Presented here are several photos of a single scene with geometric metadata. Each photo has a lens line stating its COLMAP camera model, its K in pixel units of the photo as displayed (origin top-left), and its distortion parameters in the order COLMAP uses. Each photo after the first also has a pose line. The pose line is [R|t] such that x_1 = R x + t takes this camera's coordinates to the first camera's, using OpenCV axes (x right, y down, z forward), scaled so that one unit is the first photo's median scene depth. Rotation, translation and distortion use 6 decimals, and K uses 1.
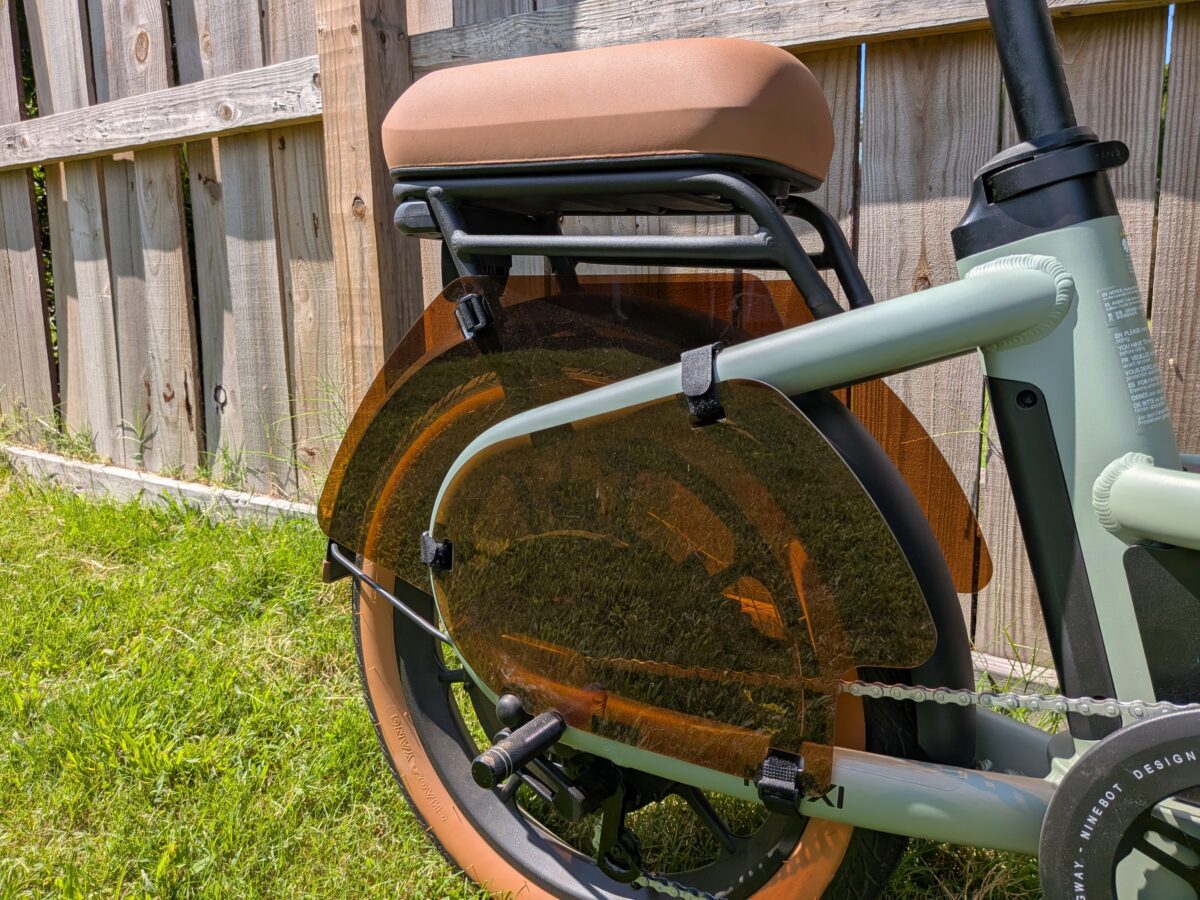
lens RADIAL K [[897.1, 0, 606.8], [0, 897.1, 437.6], [0, 0, 1]] dist [0.041837, -0.074431]
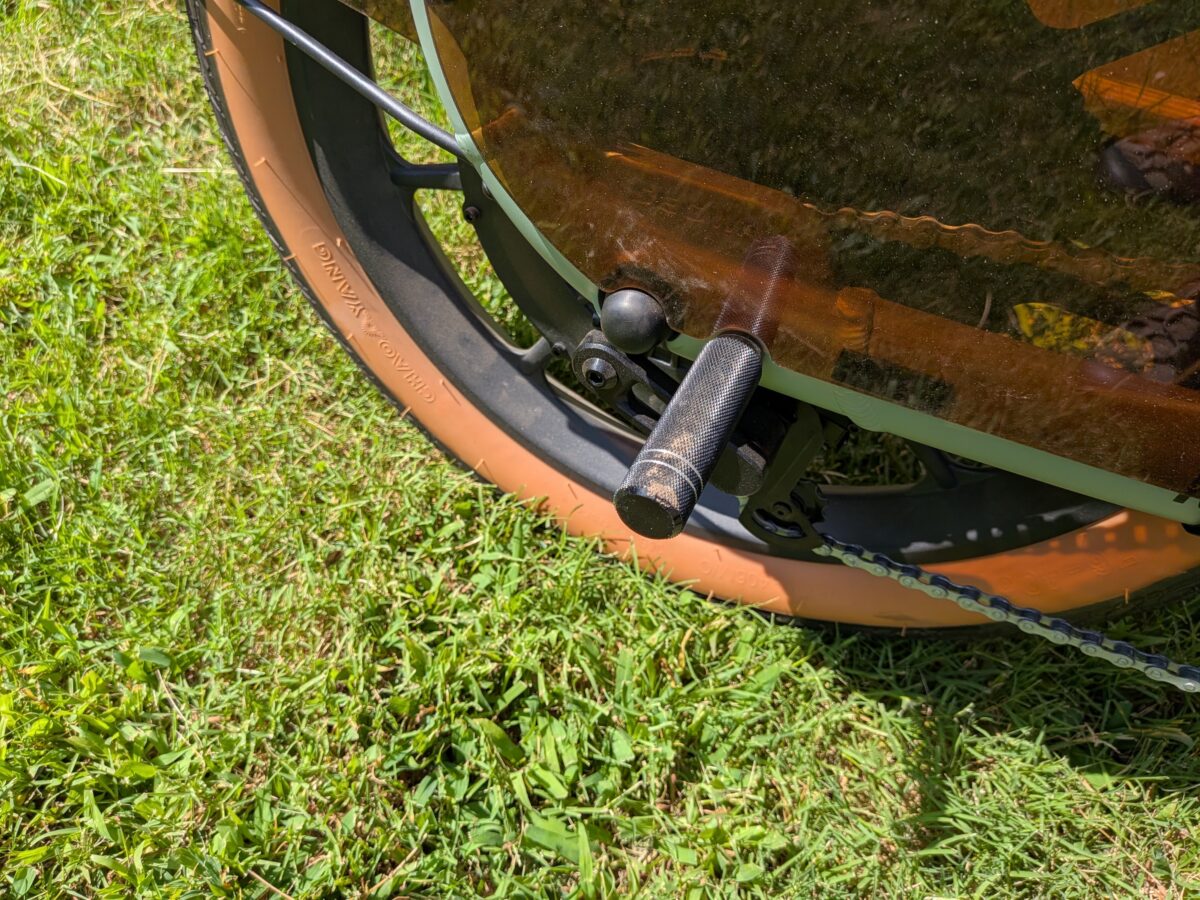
lens RADIAL K [[910.2, 0, 595.0], [0, 910.2, 472.1], [0, 0, 1]] dist [0.038012, -0.094939]
pose [[0.989835, -0.058421, 0.129668, -0.184632], [-0.038824, 0.766113, 0.641533, 0.058561], [-0.136819, -0.640046, 0.756057, 0.572192]]
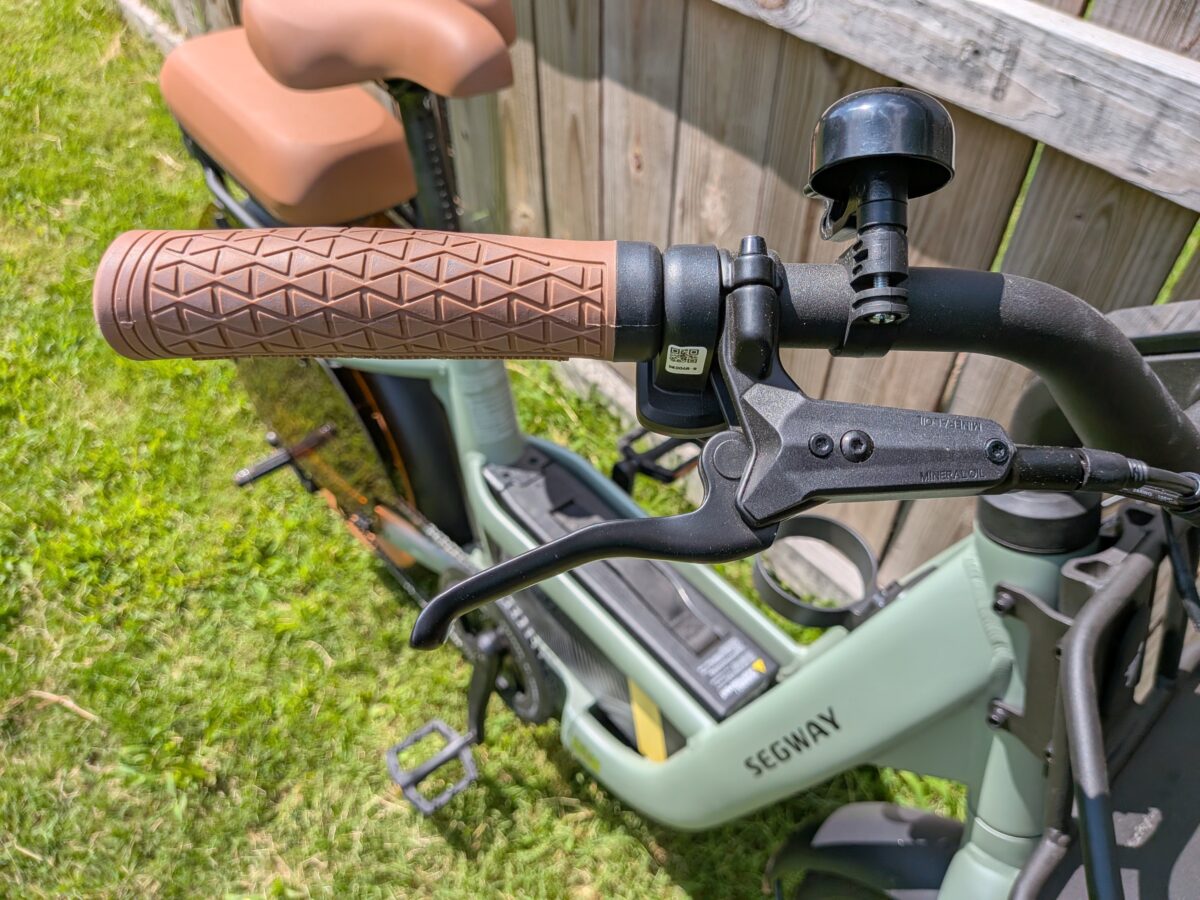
lens RADIAL K [[924.0, 0, 600.0], [0, 924.0, 450.0], [0, 0, 1]] dist [0.009678, 0.000699]
pose [[0.961377, 0.216014, -0.170568, 0.832093], [-0.075714, 0.803362, 0.590658, -0.822206], [0.264618, -0.554931, 0.788688, -0.317238]]
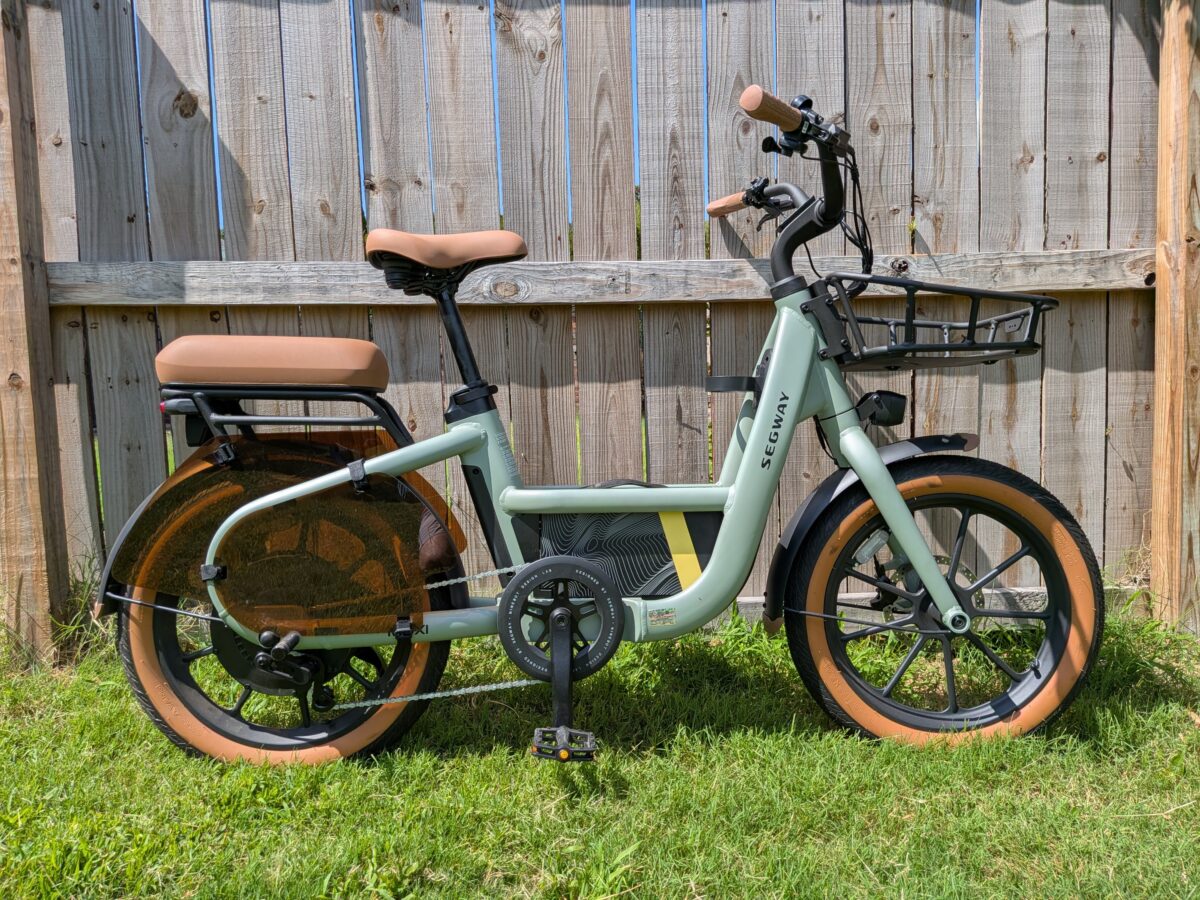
lens RADIAL K [[897.1, 0, 606.8], [0, 897.1, 437.6], [0, 0, 1]] dist [0.041837, -0.074431]
pose [[0.802753, -0.049856, 0.594224, -0.677433], [0.119359, 0.989766, -0.078203, 0.093280], [-0.584244, 0.133704, 0.800488, -1.174495]]
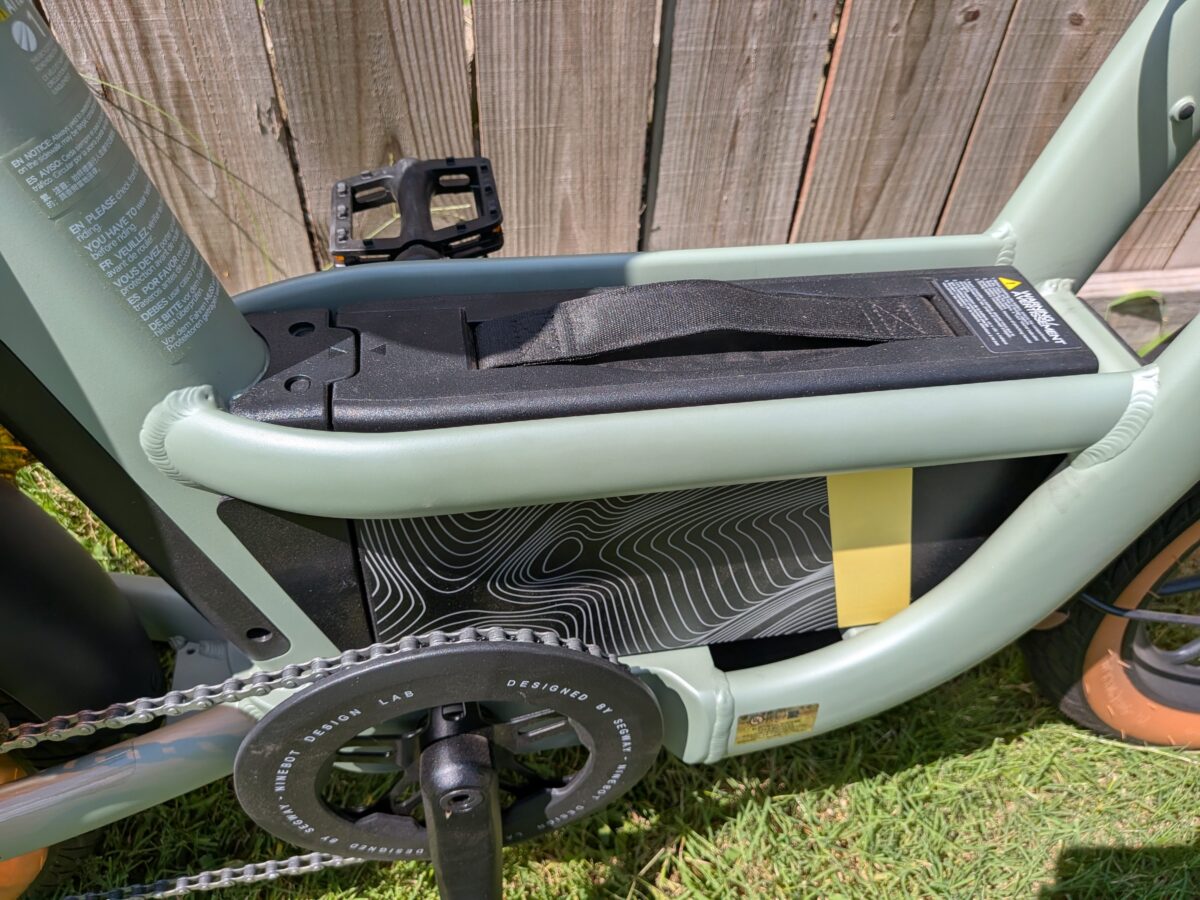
lens RADIAL K [[911.8, 0, 619.6], [0, 911.8, 448.9], [0, 0, 1]] dist [0.002025, -0.052338]
pose [[0.707892, -0.466271, 0.530547, 0.320924], [0.050125, 0.782411, 0.620741, -0.237334], [-0.704539, -0.412824, 0.577235, 0.286771]]
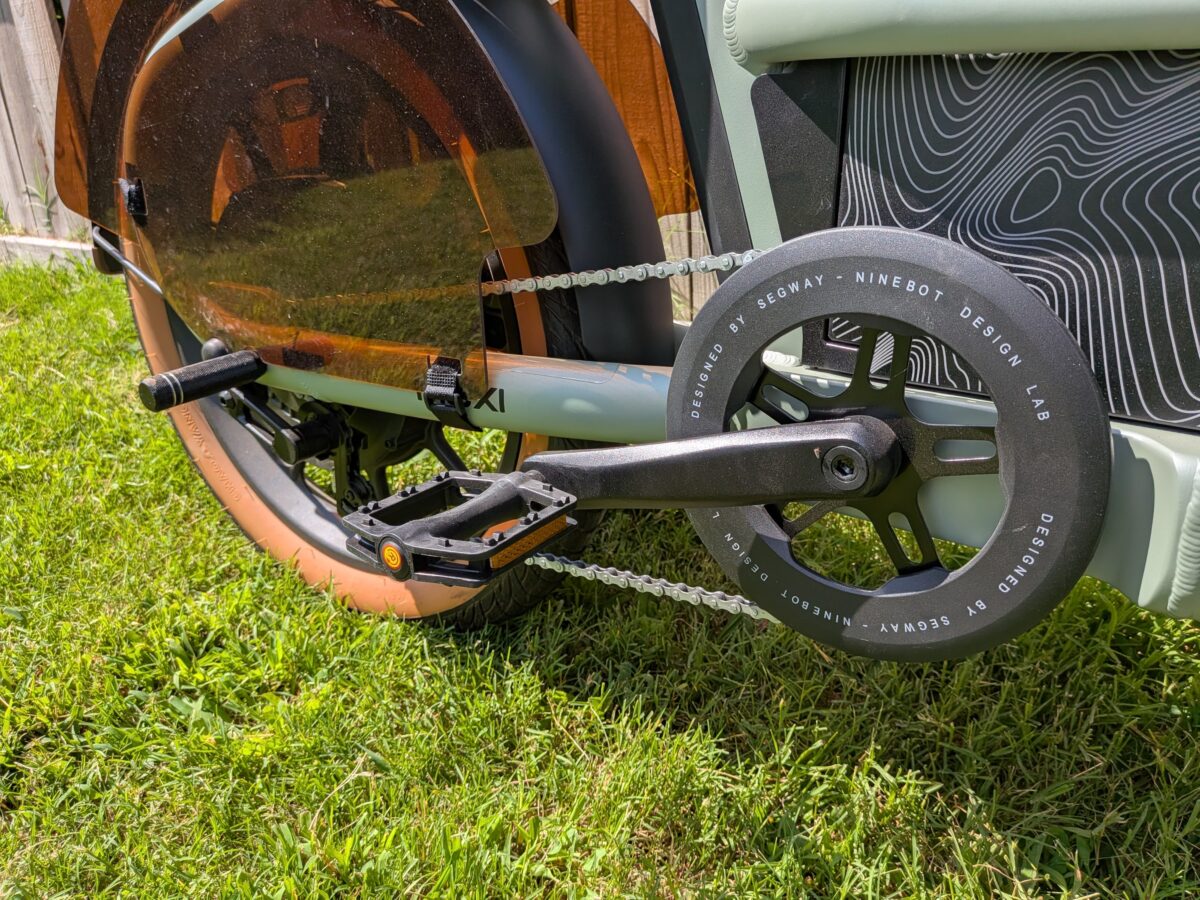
lens RADIAL K [[897.1, 0, 606.8], [0, 897.1, 437.6], [0, 0, 1]] dist [0.041837, -0.074431]
pose [[0.998826, -0.031016, -0.037214, 0.328885], [0.038080, 0.977531, 0.207326, 0.198146], [0.029948, -0.208500, 0.977564, 0.050963]]
